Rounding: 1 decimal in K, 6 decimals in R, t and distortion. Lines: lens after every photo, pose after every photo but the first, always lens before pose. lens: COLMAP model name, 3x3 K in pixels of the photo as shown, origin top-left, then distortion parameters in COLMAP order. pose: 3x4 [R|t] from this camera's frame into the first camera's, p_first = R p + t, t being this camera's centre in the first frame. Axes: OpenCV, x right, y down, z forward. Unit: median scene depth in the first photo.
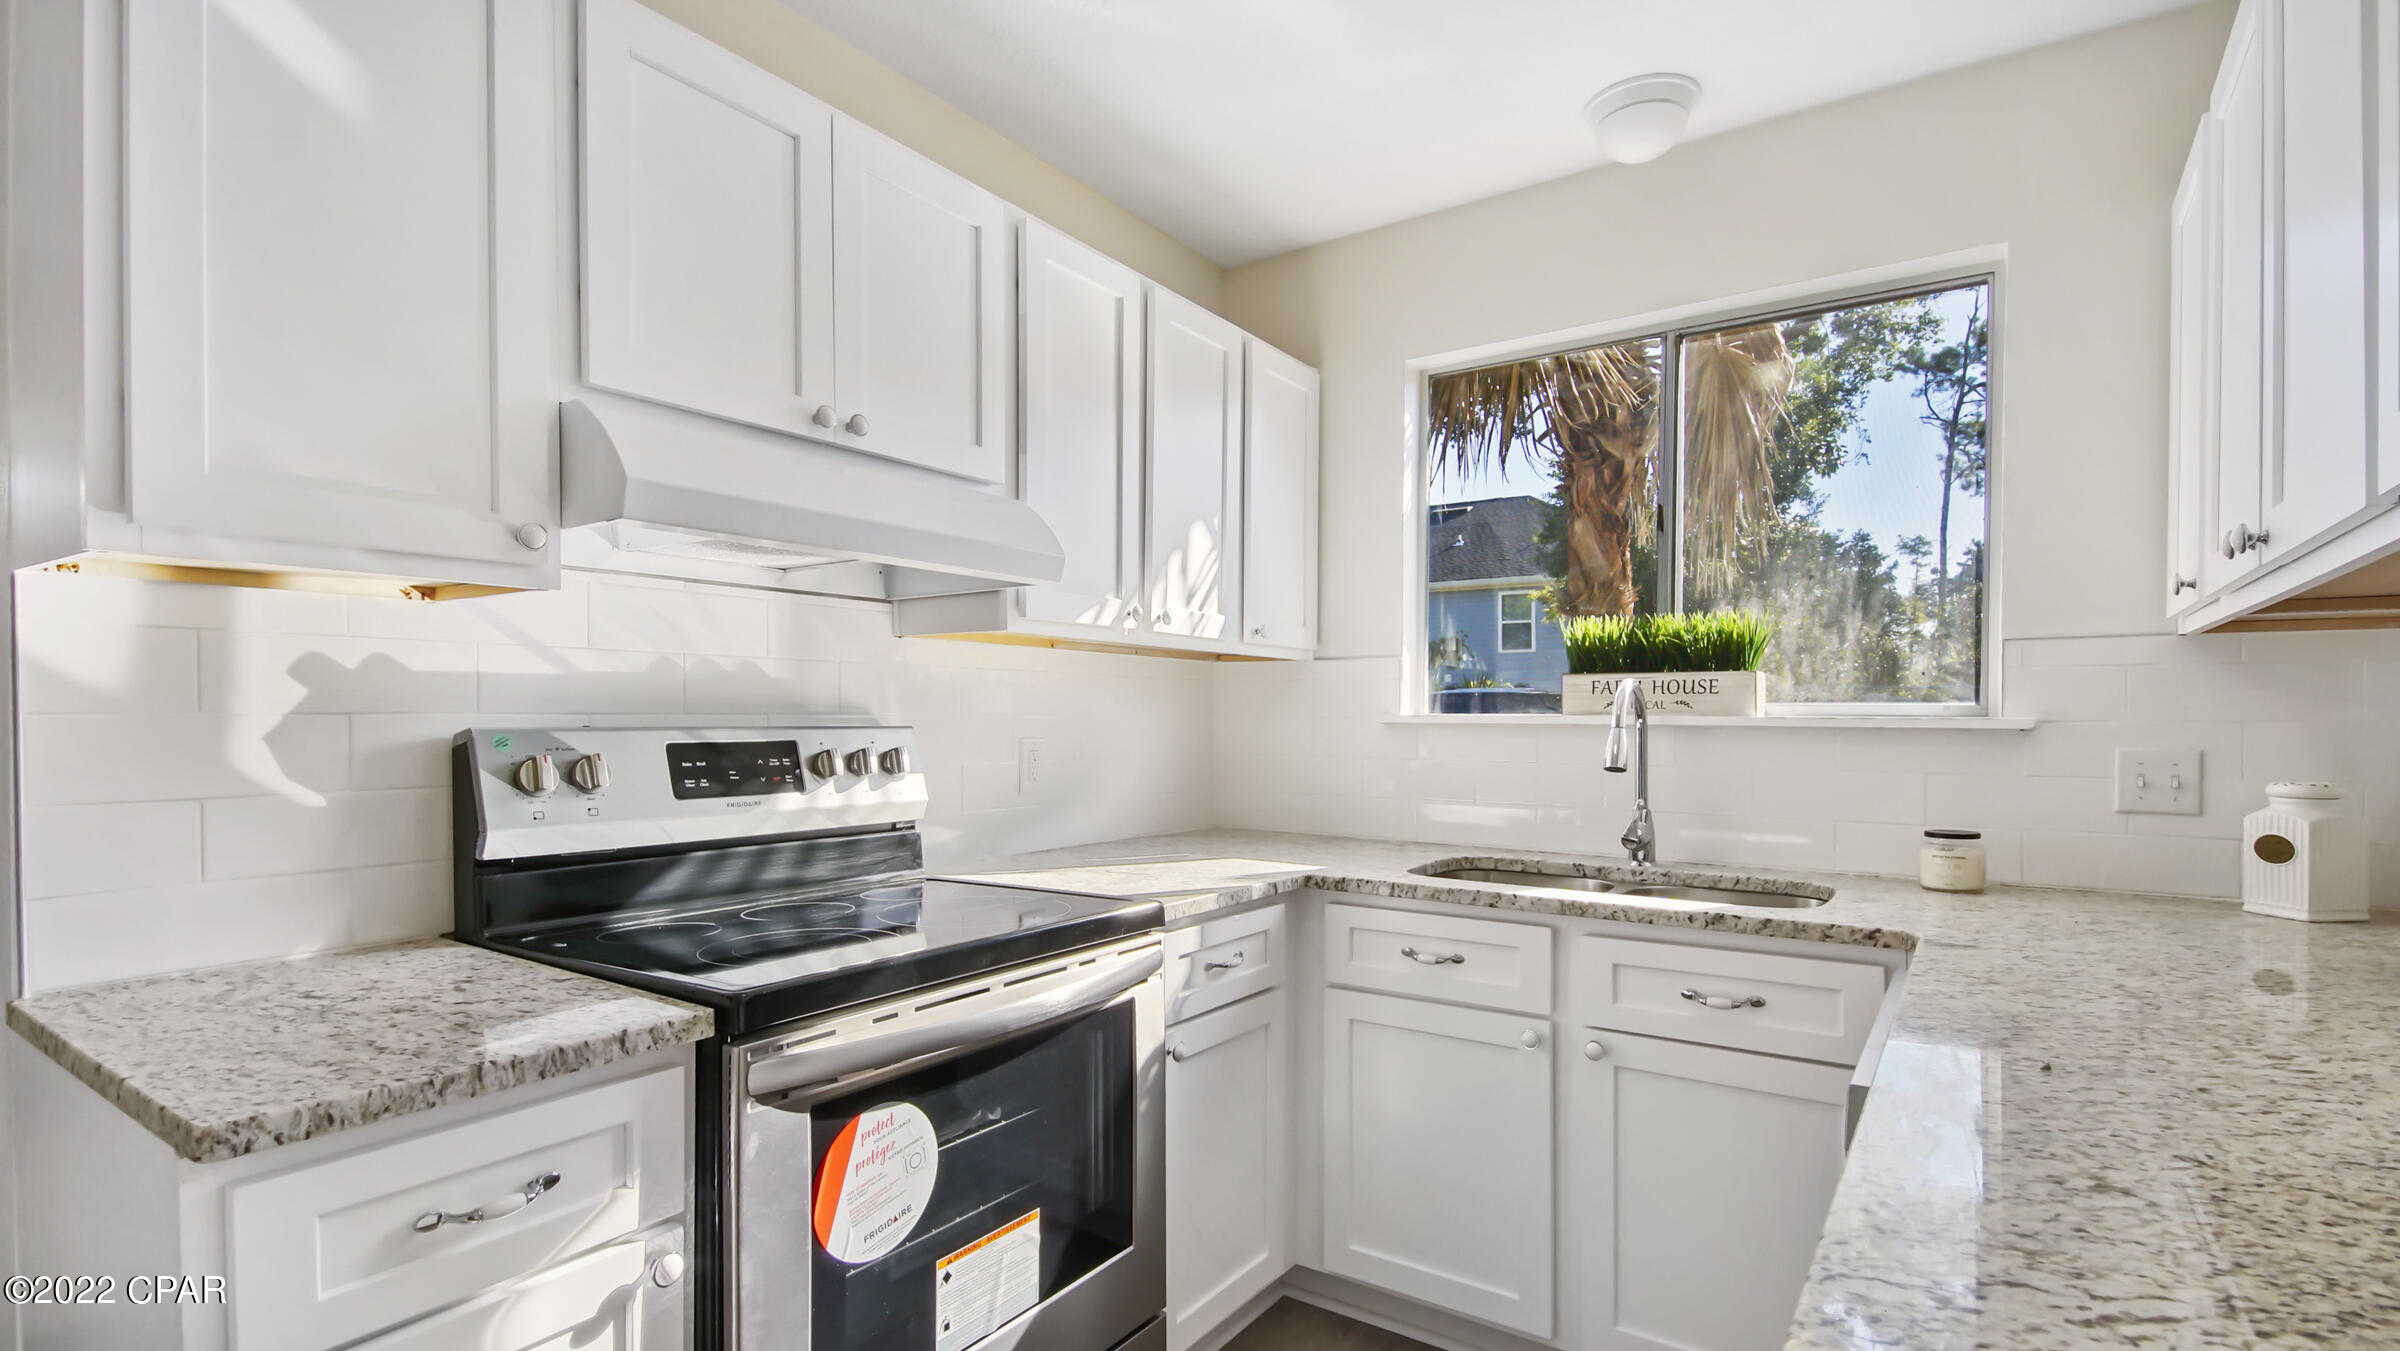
lens RADIAL K [[1091.1, 0, 1158.7], [0, 1091.1, 729.9], [0, 0, 1]] dist [0.020917, -0.002271]
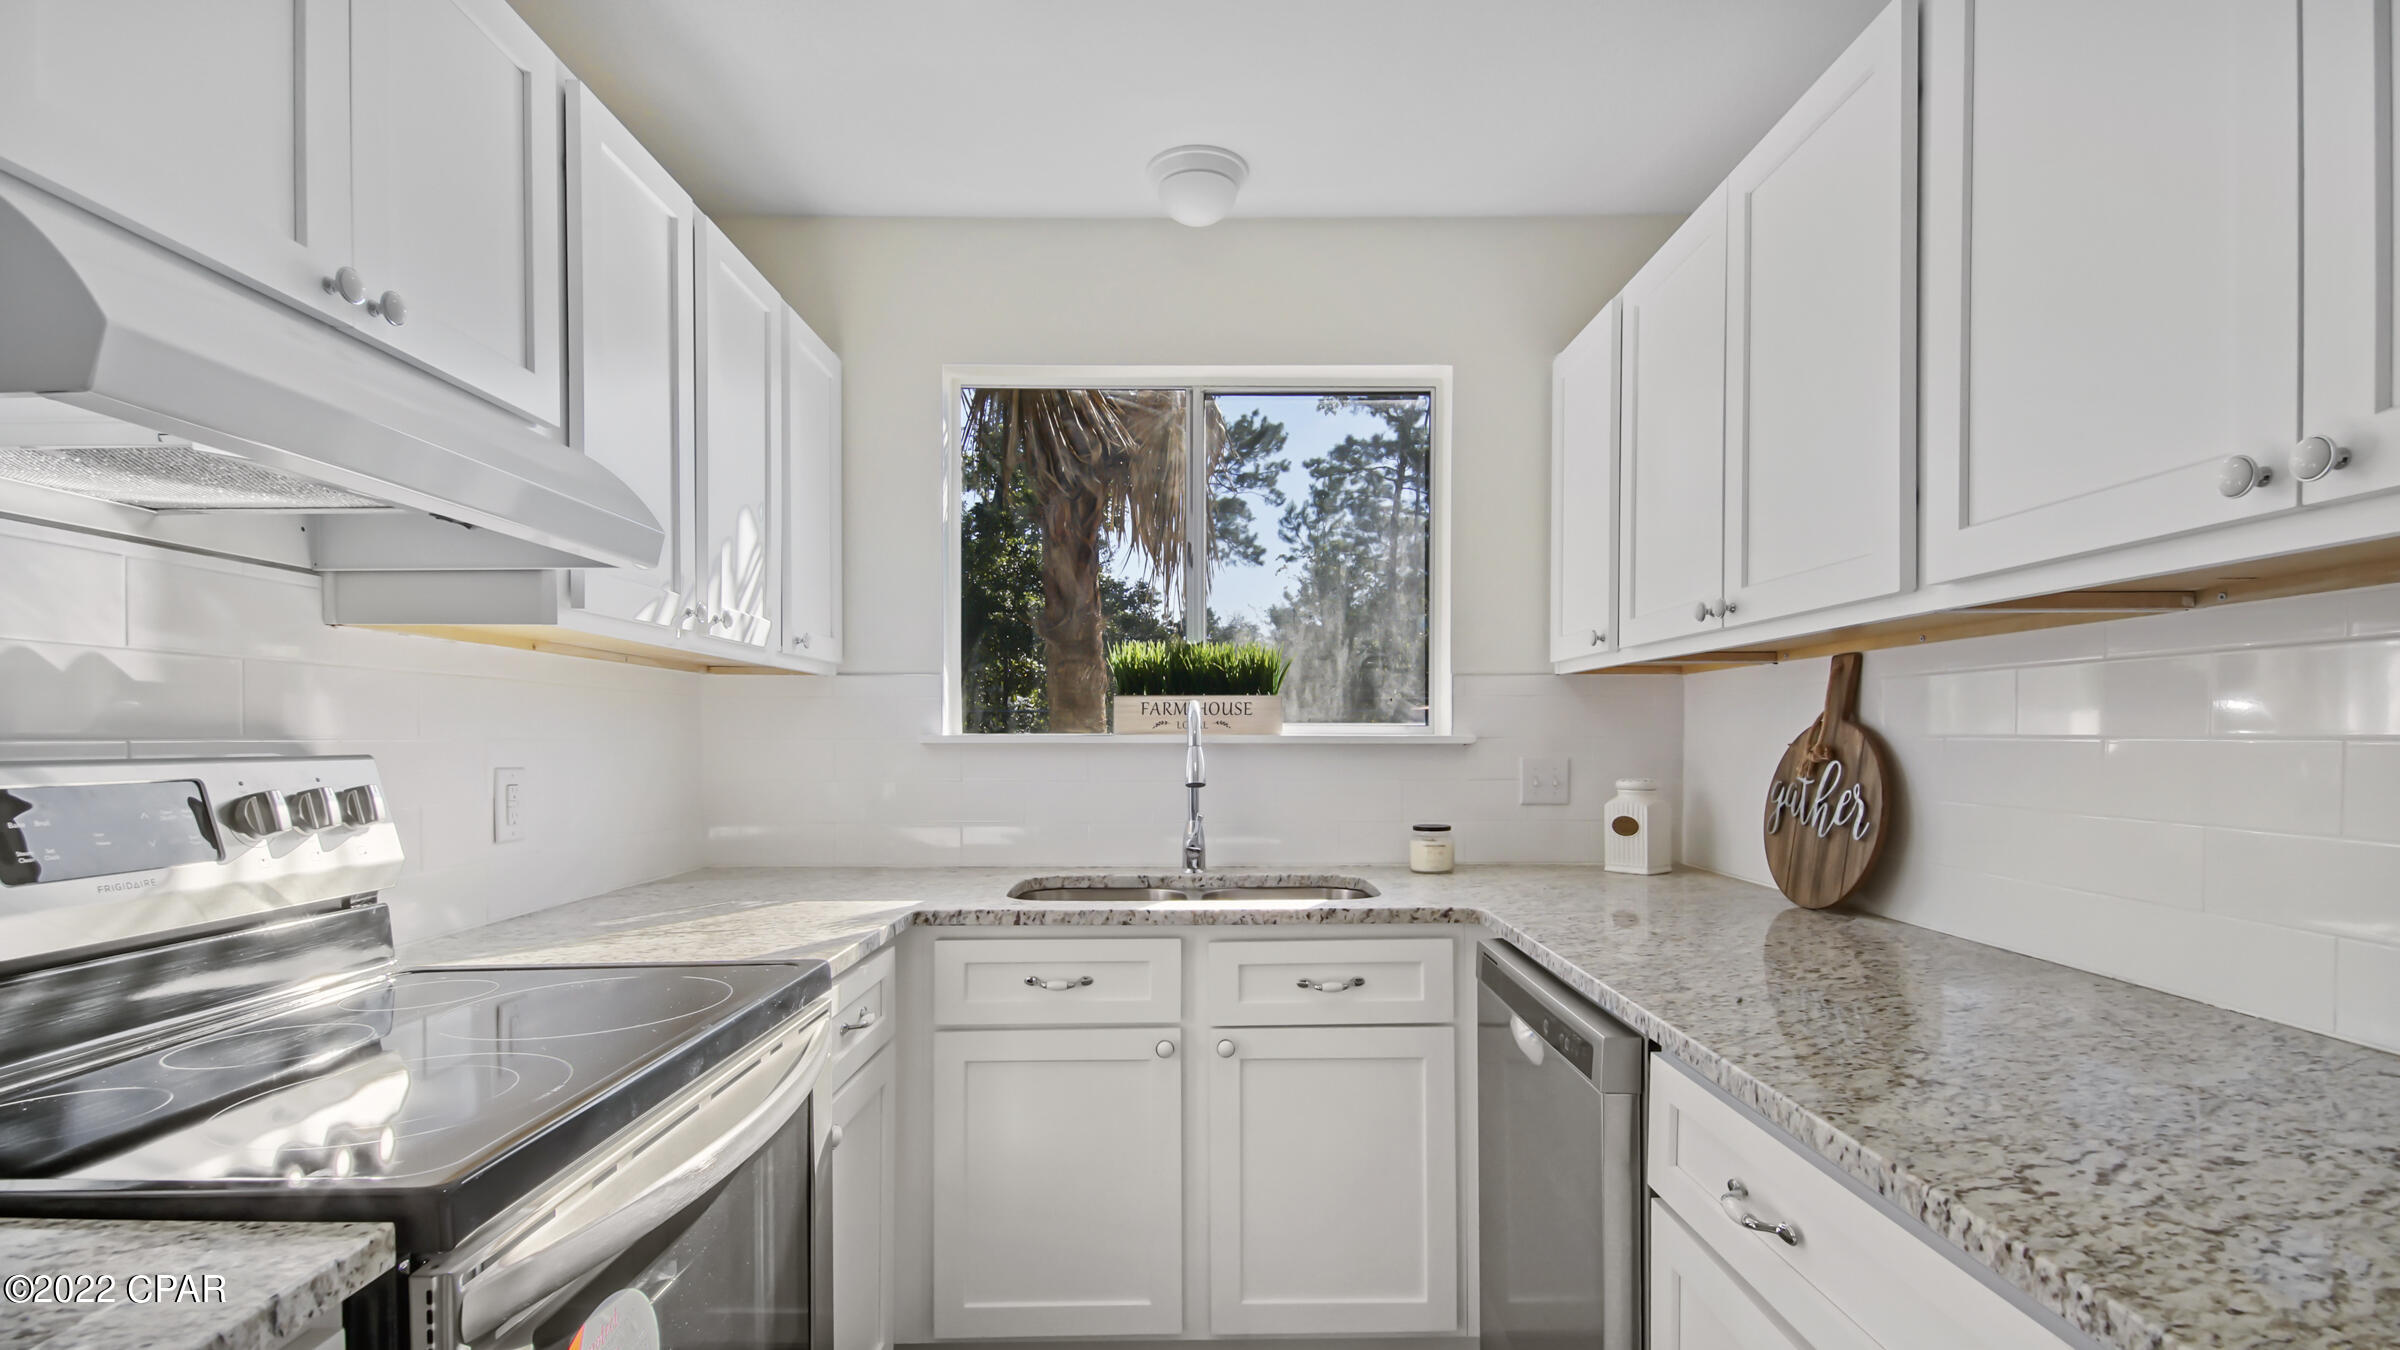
lens RADIAL K [[1091.1, 0, 1177.4], [0, 1091.1, 748.1], [0, 0, 1]] dist [0.020917, -0.002271]
pose [[0.821907, -0.011320, 0.569509, -0.212448], [0.012380, 0.999921, 0.002009, -0.002327], [-0.569487, 0.005400, 0.821983, 0.132400]]
